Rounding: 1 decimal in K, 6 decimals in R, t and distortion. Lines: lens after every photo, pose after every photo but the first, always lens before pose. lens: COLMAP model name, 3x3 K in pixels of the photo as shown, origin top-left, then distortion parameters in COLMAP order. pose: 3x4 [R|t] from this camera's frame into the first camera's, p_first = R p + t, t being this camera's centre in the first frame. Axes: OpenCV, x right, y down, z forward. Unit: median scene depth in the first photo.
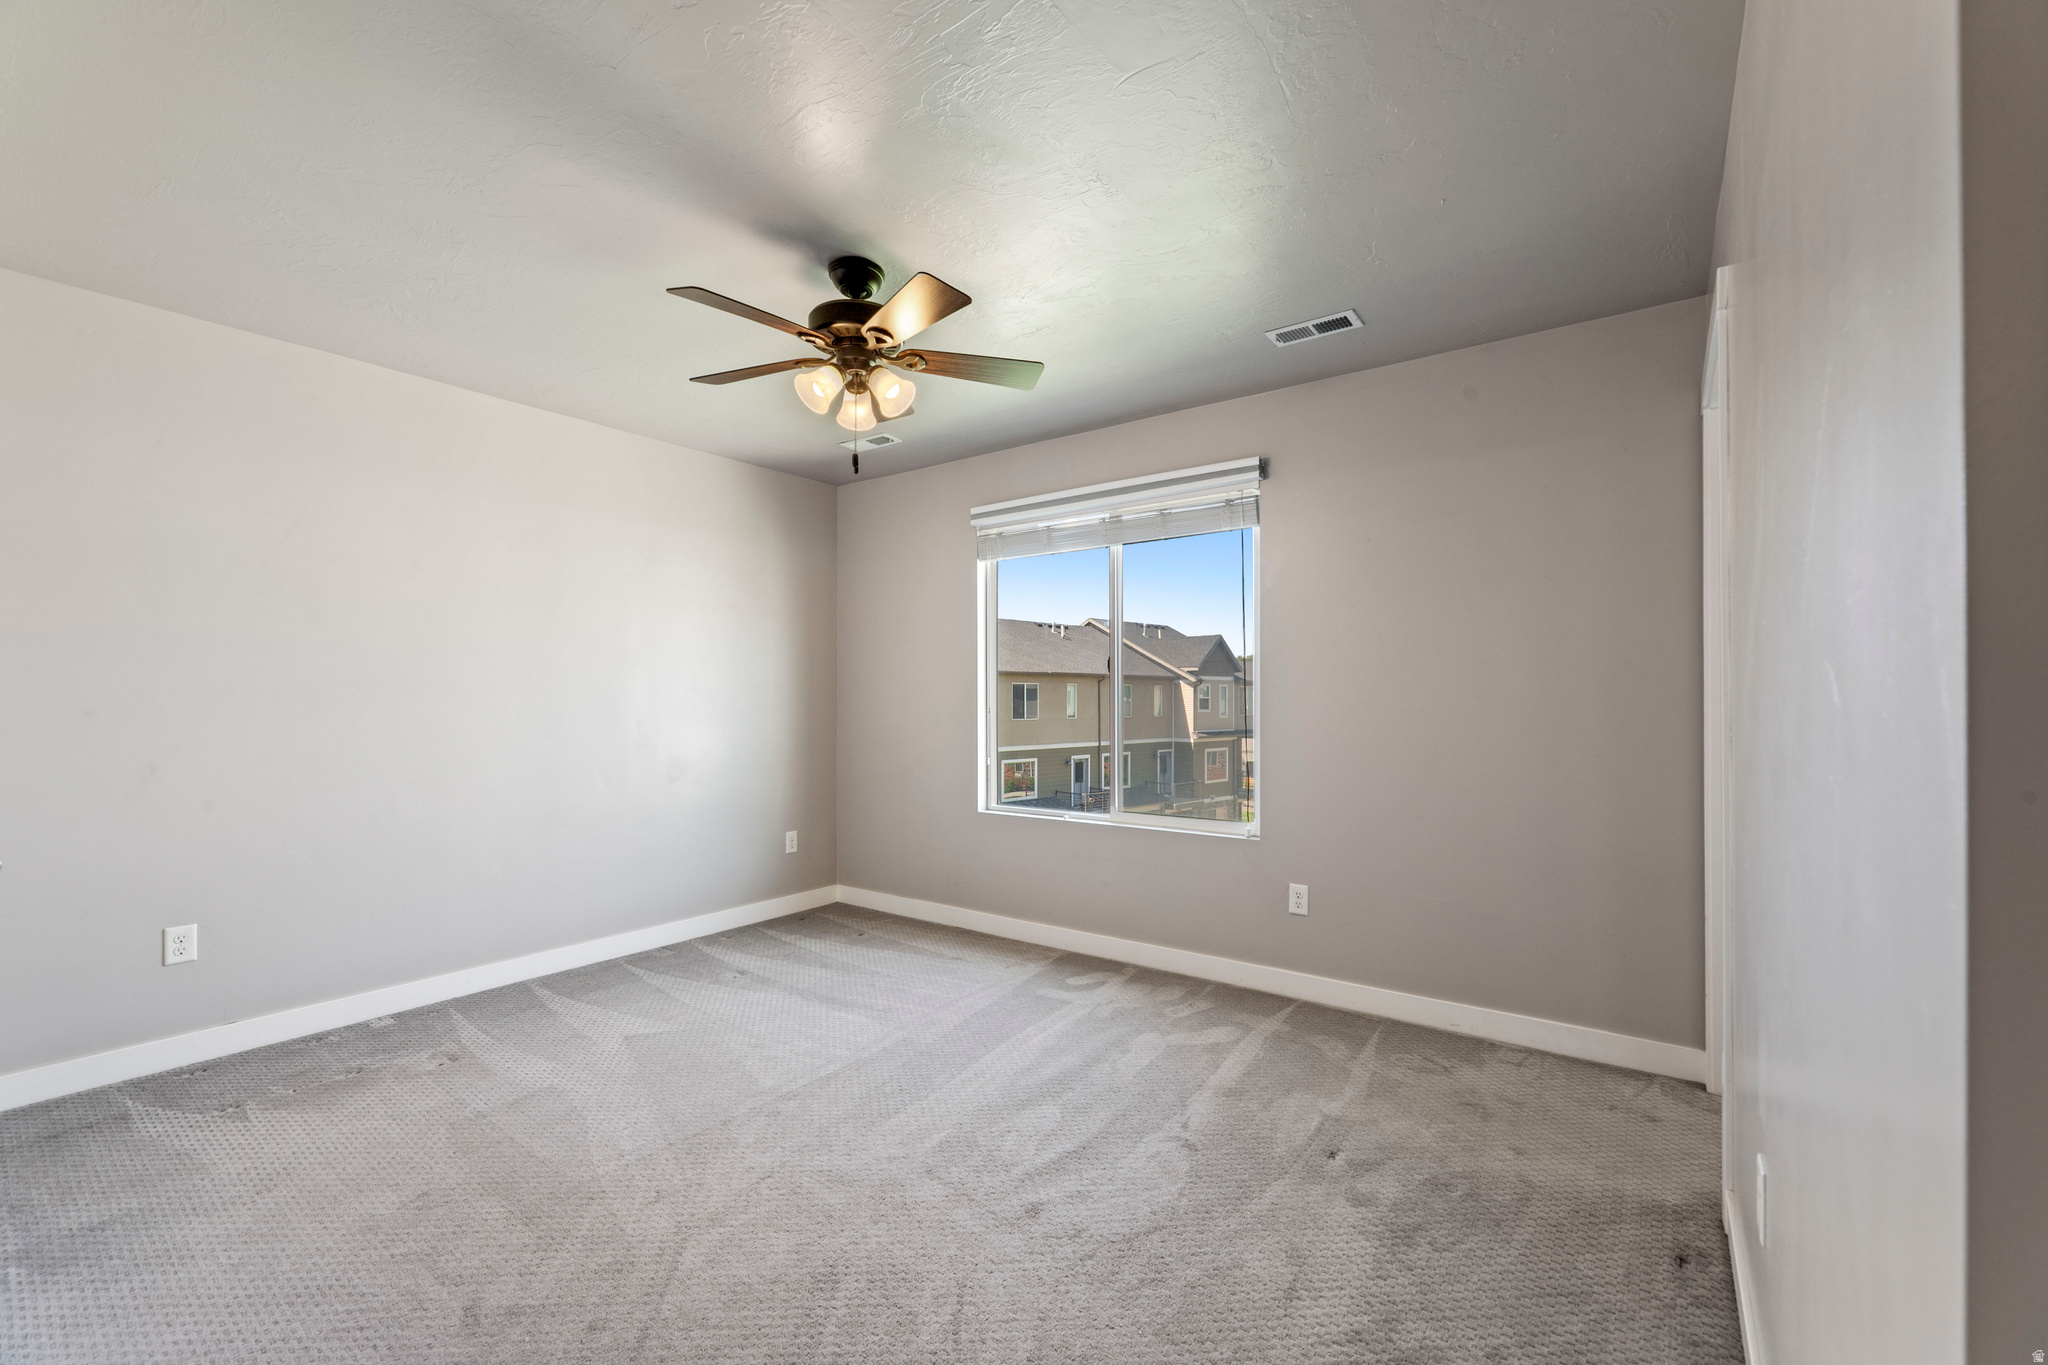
lens RADIAL K [[843.9, 0, 1024.0], [0, 843.9, 682.5], [0, 0, 1]] dist [0.000411, 0.000646]
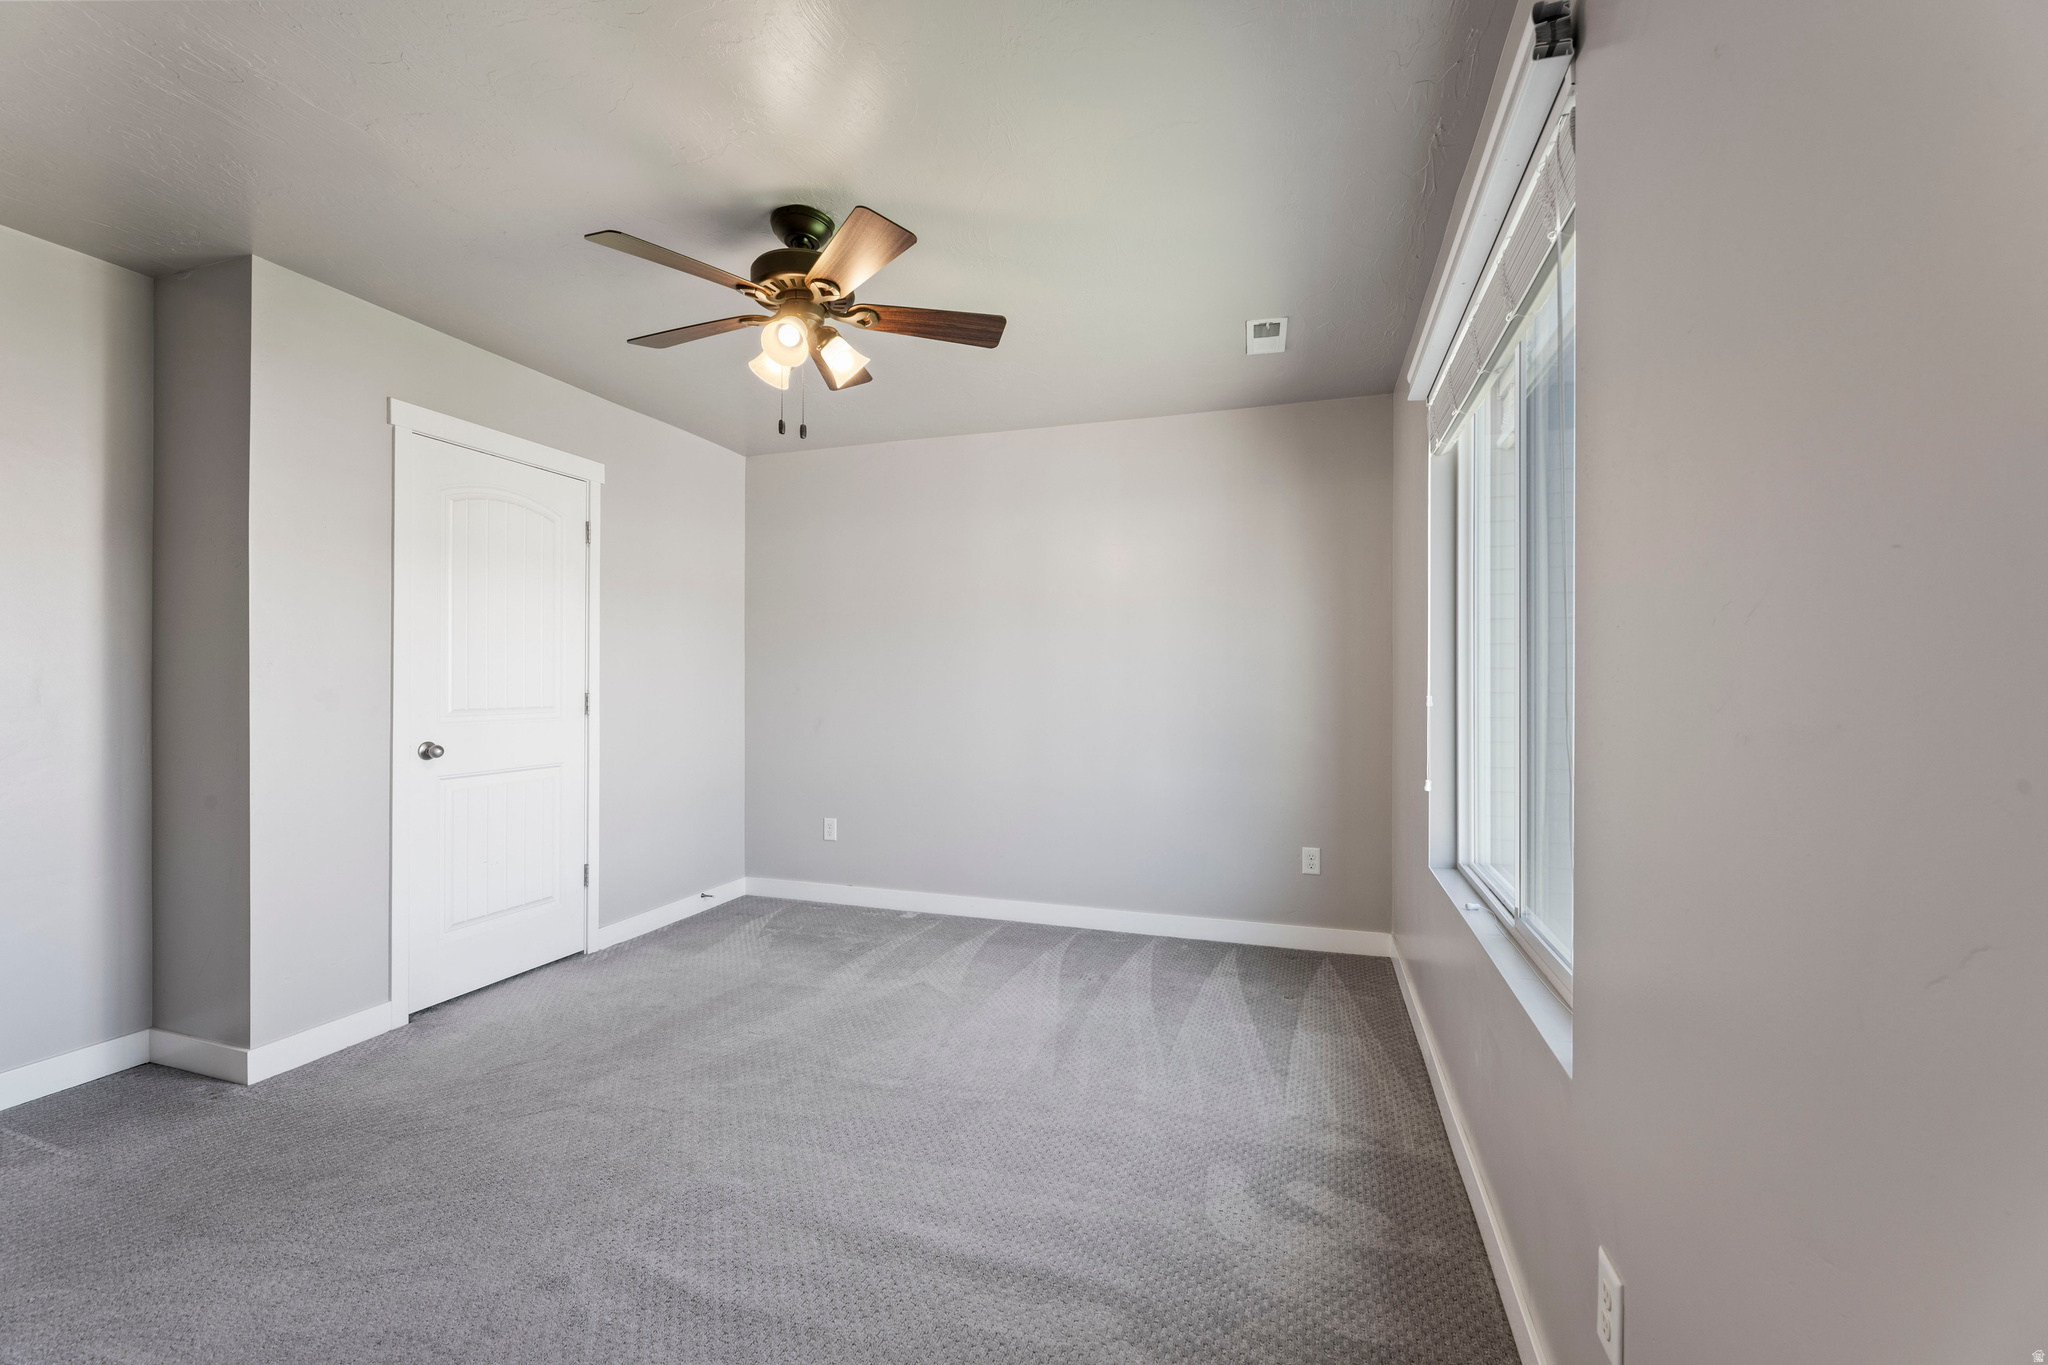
lens RADIAL K [[843.9, 0, 1024.0], [0, 843.9, 682.5], [0, 0, 1]] dist [0.000411, 0.000646]
pose [[0.305405, 0.001177, -0.952222, 0.554922], [0.018008, 0.999813, 0.007012, 0.014443], [0.952052, -0.019289, 0.305327, 0.695114]]
